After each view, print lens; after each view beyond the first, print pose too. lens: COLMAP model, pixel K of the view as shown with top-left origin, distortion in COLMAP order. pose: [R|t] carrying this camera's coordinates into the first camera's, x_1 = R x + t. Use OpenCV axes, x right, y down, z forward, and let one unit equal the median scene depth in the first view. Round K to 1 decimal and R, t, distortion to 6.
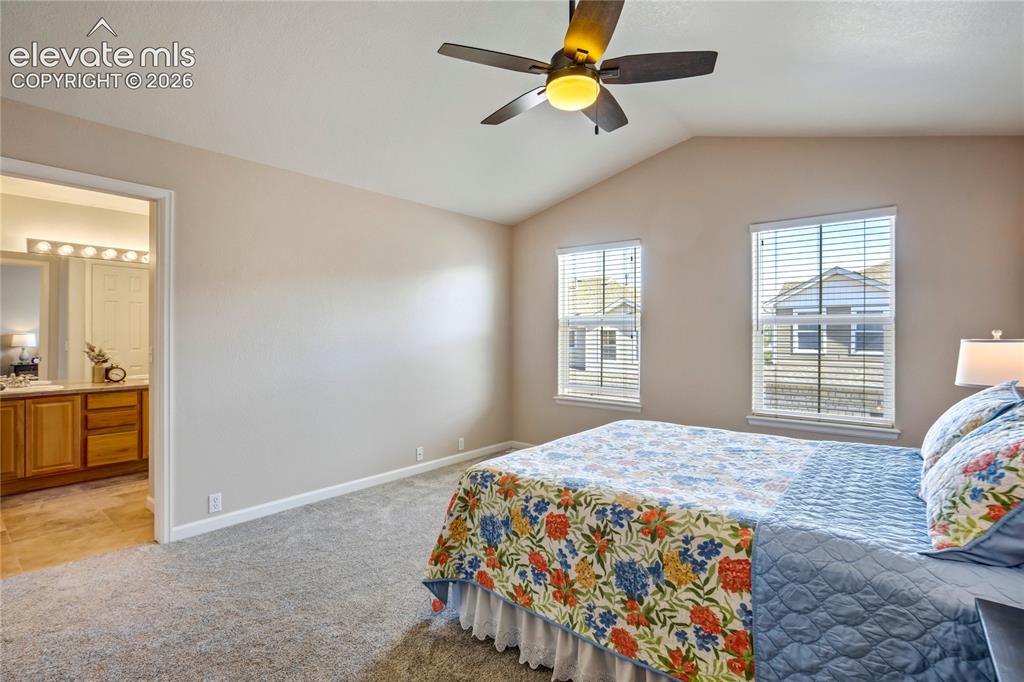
lens RADIAL K [[479.4, 0, 511.0], [0, 479.4, 335.6], [0, 0, 1]] dist [-0.032133, 0.020259]
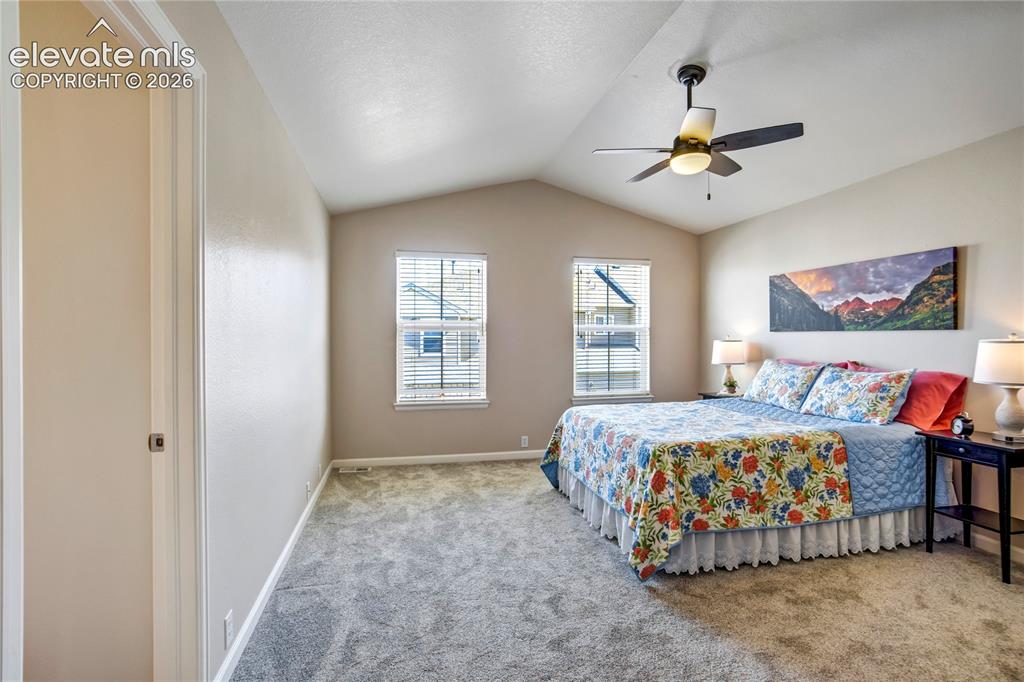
lens RADIAL K [[479.4, 0, 511.0], [0, 479.4, 335.6], [0, 0, 1]] dist [-0.032133, 0.020259]
pose [[0.623499, 0.003118, 0.781818, -1.624372], [0.005082, 0.999955, -0.008041, -0.000313], [-0.781808, 0.008987, 0.623455, 0.678452]]
